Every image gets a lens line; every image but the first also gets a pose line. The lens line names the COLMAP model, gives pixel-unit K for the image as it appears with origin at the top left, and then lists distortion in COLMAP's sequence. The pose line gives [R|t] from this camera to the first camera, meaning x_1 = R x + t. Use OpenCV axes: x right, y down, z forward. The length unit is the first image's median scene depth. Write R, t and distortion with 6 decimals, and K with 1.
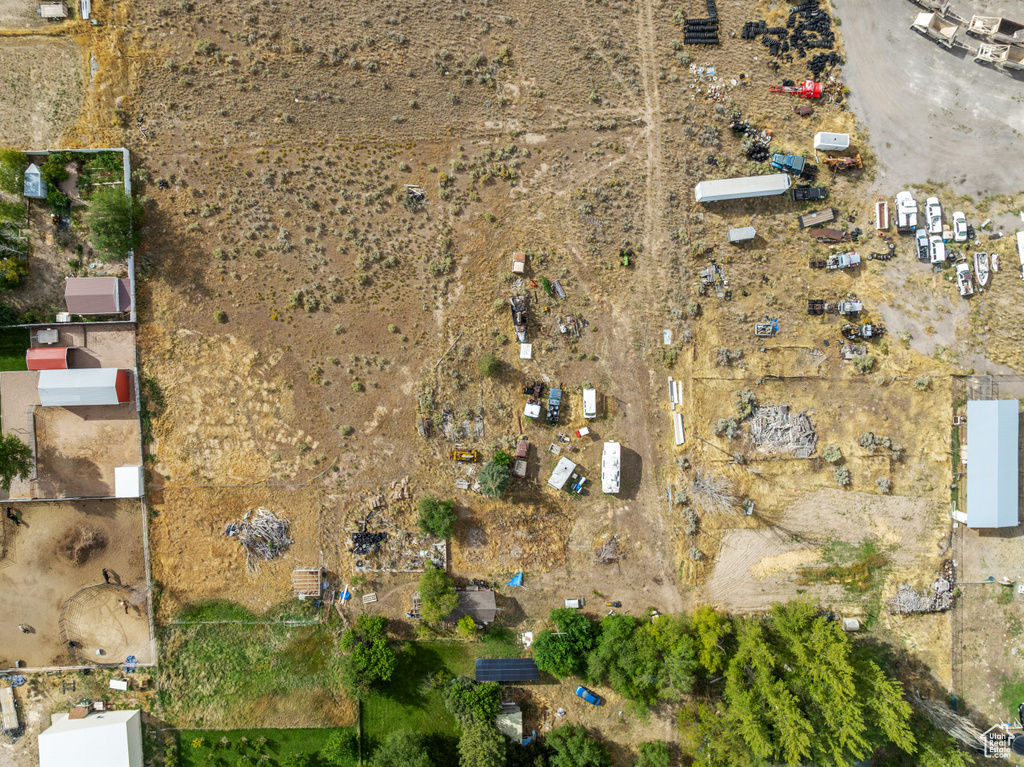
lens RADIAL K [[721.3, 0, 512.0], [0, 721.3, 383.5], [0, 0, 1]] dist [-0.040987, 0.005871]
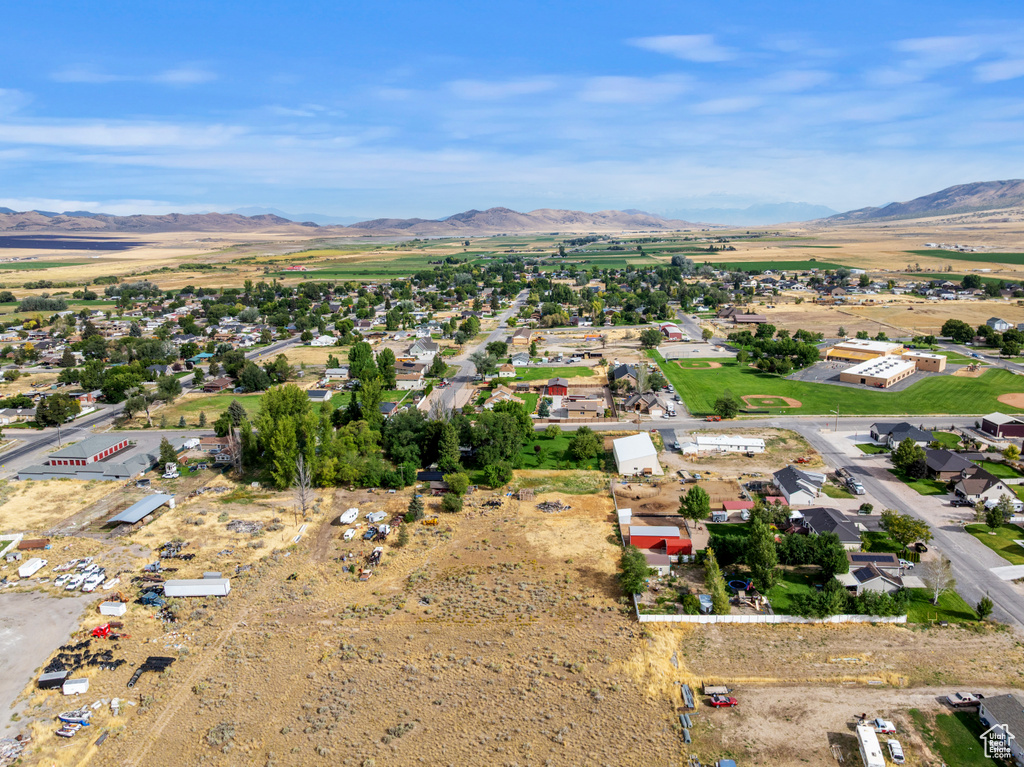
lens RADIAL K [[721.3, 0, 512.0], [0, 721.3, 383.5], [0, 0, 1]] dist [-0.040987, 0.005871]
pose [[-0.994935, -0.021268, 0.098243, -0.417496], [0.100509, -0.224315, 0.969320, -1.455402], [0.001422, 0.974285, 0.225316, 0.288478]]
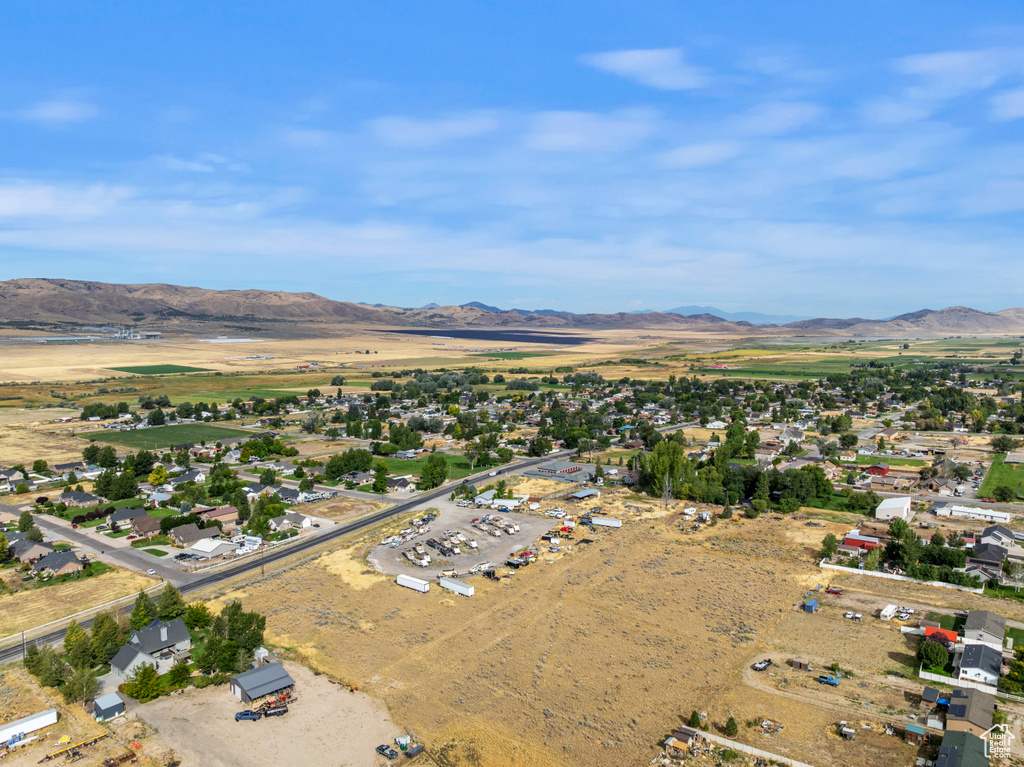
lens RADIAL K [[721.3, 0, 512.0], [0, 721.3, 383.5], [0, 0, 1]] dist [-0.040987, 0.005871]
pose [[-0.775799, -0.055591, 0.628526, -1.173013], [0.630970, -0.073748, 0.772294, -2.694431], [0.003419, 0.995726, 0.092290, 0.162963]]
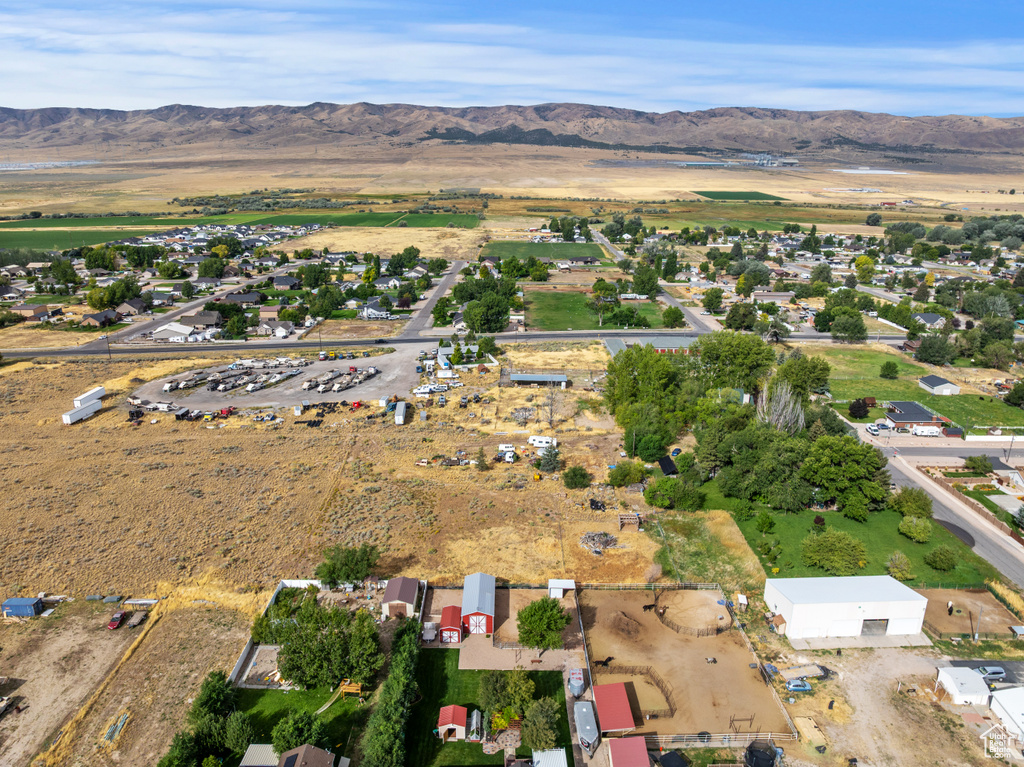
lens RADIAL K [[721.3, 0, 512.0], [0, 721.3, 383.5], [0, 0, 1]] dist [-0.040987, 0.005871]
pose [[0.020653, -0.310776, 0.950259, -1.513737], [0.999782, 0.003529, -0.020575, 0.075876], [0.003041, 0.950477, 0.310781, 0.300660]]
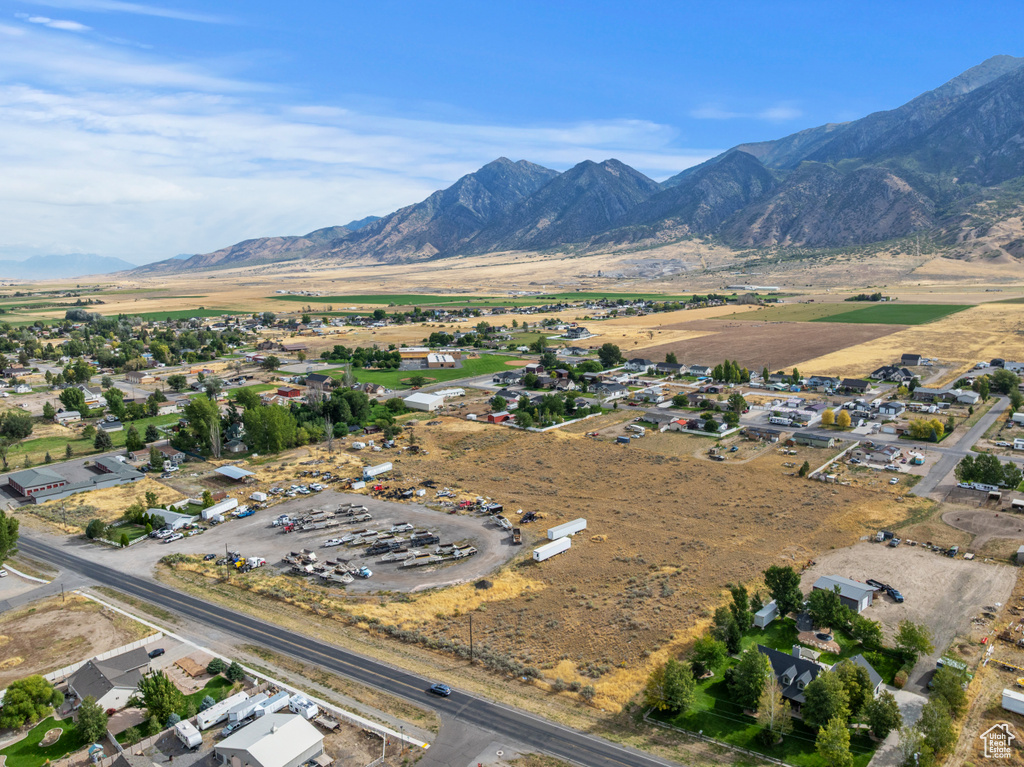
lens RADIAL K [[721.3, 0, 512.0], [0, 721.3, 383.5], [0, 0, 1]] dist [-0.040987, 0.005871]
pose [[-0.692357, 0.110632, -0.713023, 1.808789], [-0.721548, -0.110500, 0.683490, -2.371565], [-0.003173, 0.987699, 0.156332, 0.264268]]
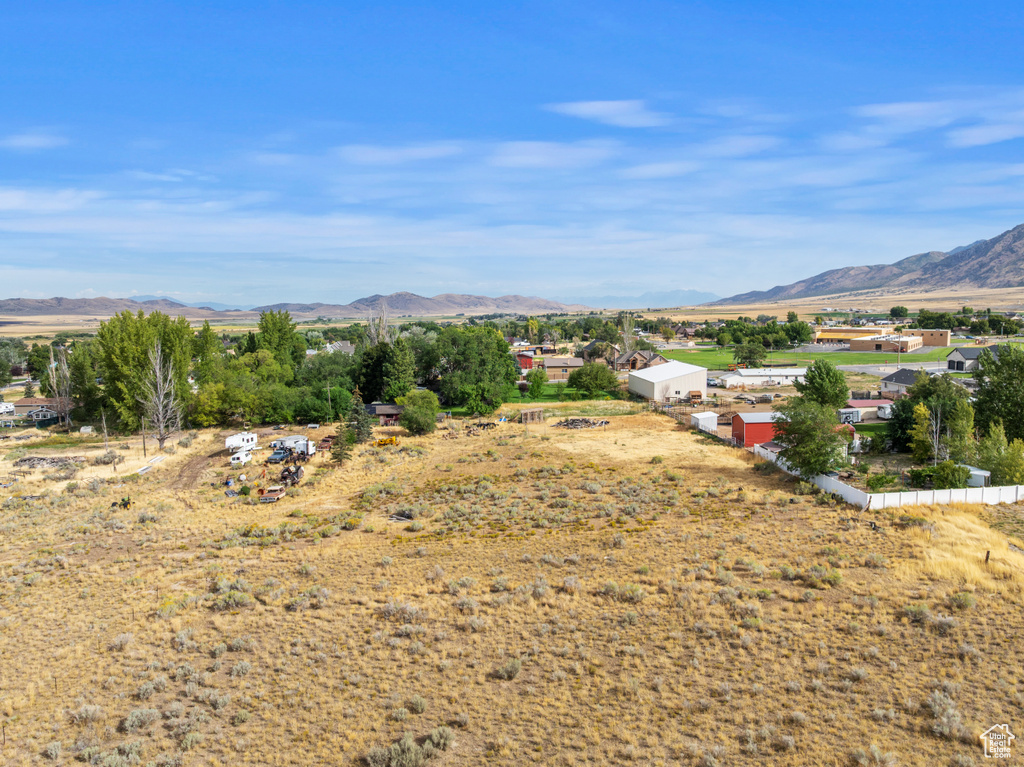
lens RADIAL K [[721.3, 0, 512.0], [0, 721.3, 383.5], [0, 0, 1]] dist [-0.040987, 0.005871]
pose [[-0.999466, 0.006652, -0.031986, -0.209616], [-0.032518, -0.108216, 0.993595, -0.885800], [0.003148, 0.994105, 0.108374, 0.802771]]
